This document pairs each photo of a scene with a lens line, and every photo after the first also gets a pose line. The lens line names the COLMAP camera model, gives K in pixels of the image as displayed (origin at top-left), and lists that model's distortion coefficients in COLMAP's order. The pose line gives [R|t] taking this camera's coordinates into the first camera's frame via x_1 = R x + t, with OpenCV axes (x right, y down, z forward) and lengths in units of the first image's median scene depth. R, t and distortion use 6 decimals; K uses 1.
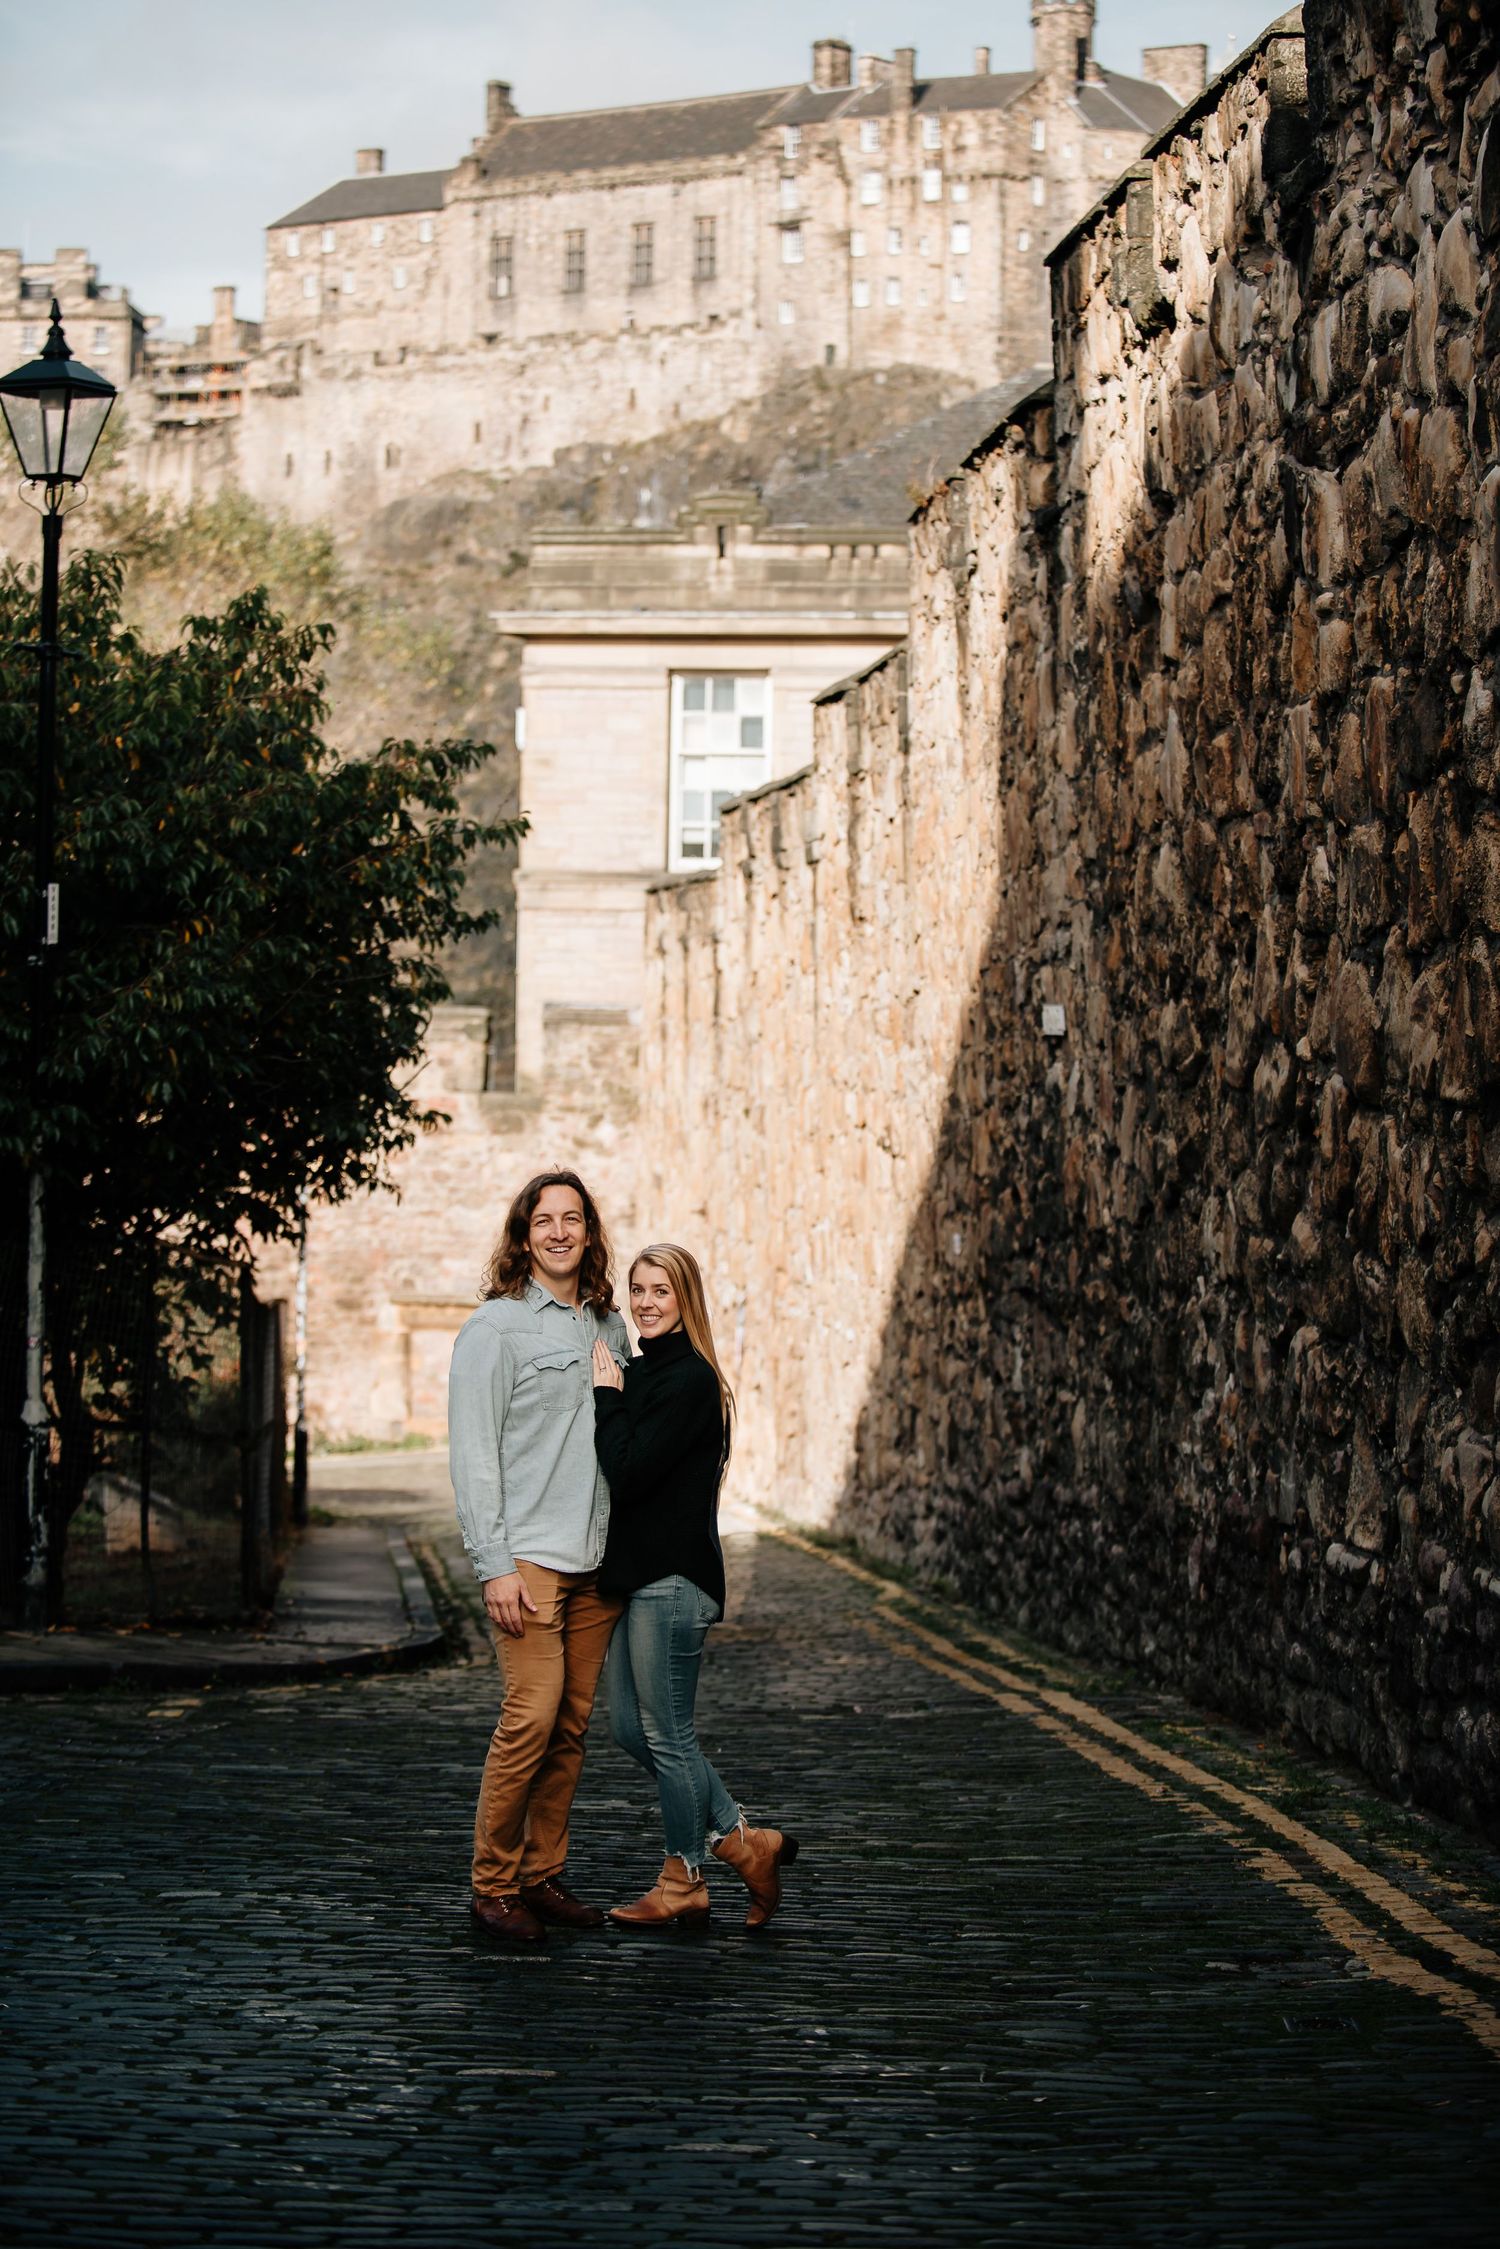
lens RADIAL K [[4346.4, 0, 757.0], [0, 4346.4, 1121.5], [0, 0, 1]] dist [-0.284946, -0.183673]
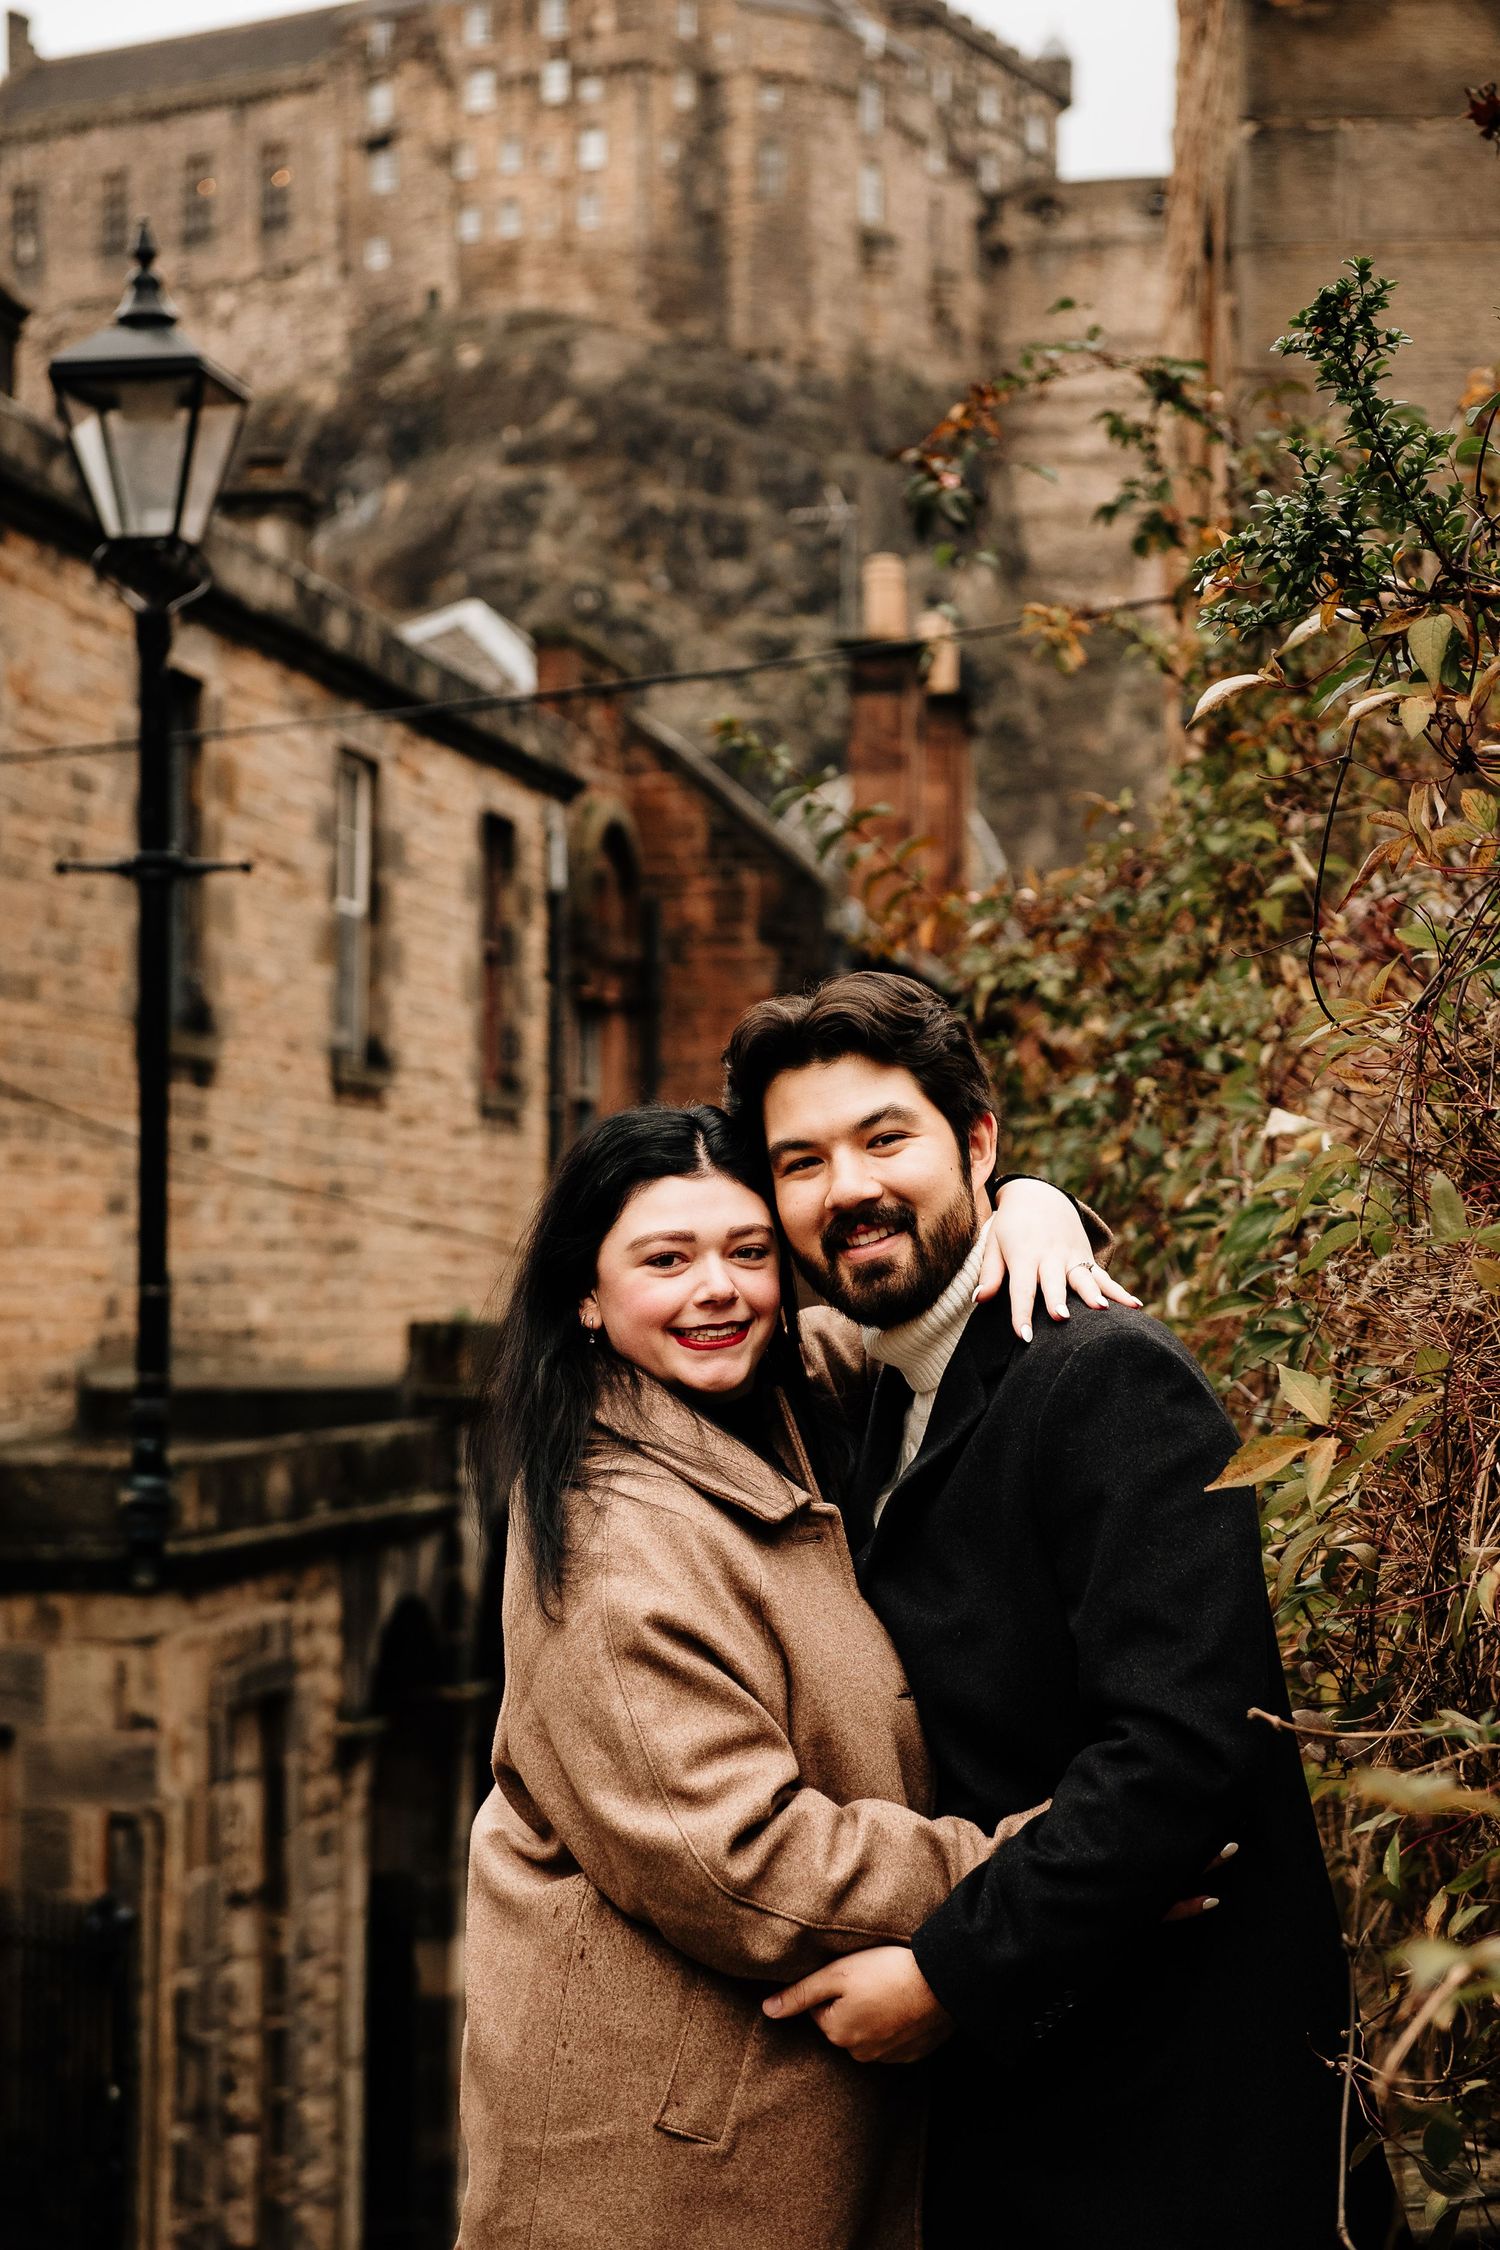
lens RADIAL K [[4582.2, 0, 752.2], [0, 4582.2, 1119.7], [0, 0, 1]] dist [0.072299, -0.136210]
pose [[0.995650, -0.014112, 0.092100, -0.057692], [0.017868, 0.999037, -0.040085, 0.148864], [-0.091446, 0.041556, 0.994943, 1.548781]]
